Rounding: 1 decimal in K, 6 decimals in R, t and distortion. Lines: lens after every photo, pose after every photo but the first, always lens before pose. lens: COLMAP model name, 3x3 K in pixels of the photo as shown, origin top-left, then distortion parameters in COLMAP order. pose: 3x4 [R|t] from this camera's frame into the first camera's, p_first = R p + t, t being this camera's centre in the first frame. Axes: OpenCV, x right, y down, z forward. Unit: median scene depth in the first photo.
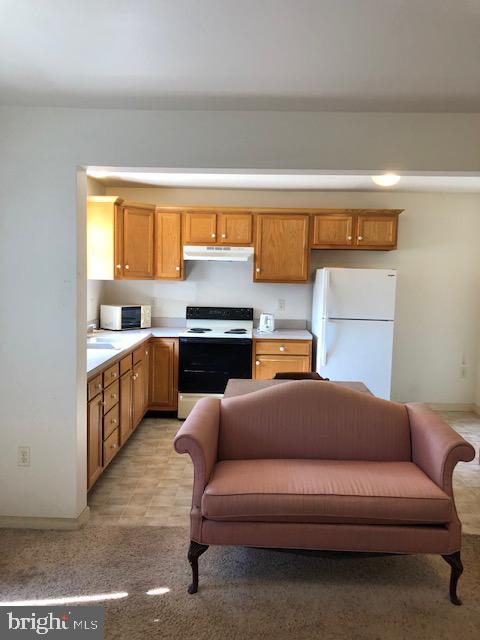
lens RADIAL K [[523.0, 0, 240.0], [0, 523.0, 320.0], [0, 0, 1]] dist [0.061033, -0.068546]
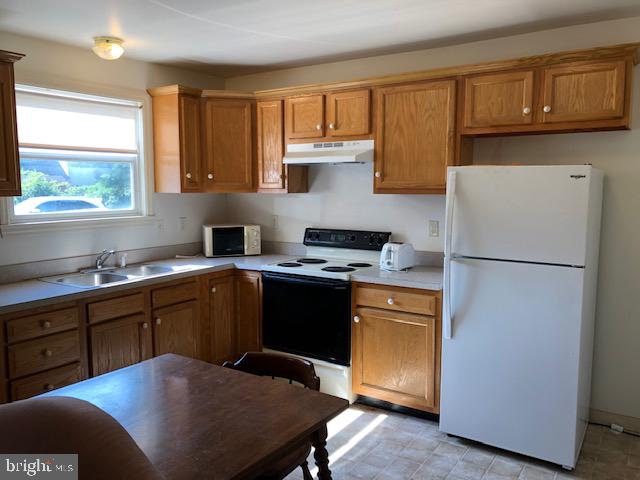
lens RADIAL K [[523.0, 0, 315.9], [0, 523.0, 230.6], [0, 0, 1]] dist [0.061033, -0.068546]
pose [[0.846317, 0.024039, -0.532137, 0.316854], [-0.024455, 0.999681, 0.006266, -0.028202], [0.532118, 0.007710, 0.846635, 0.411742]]
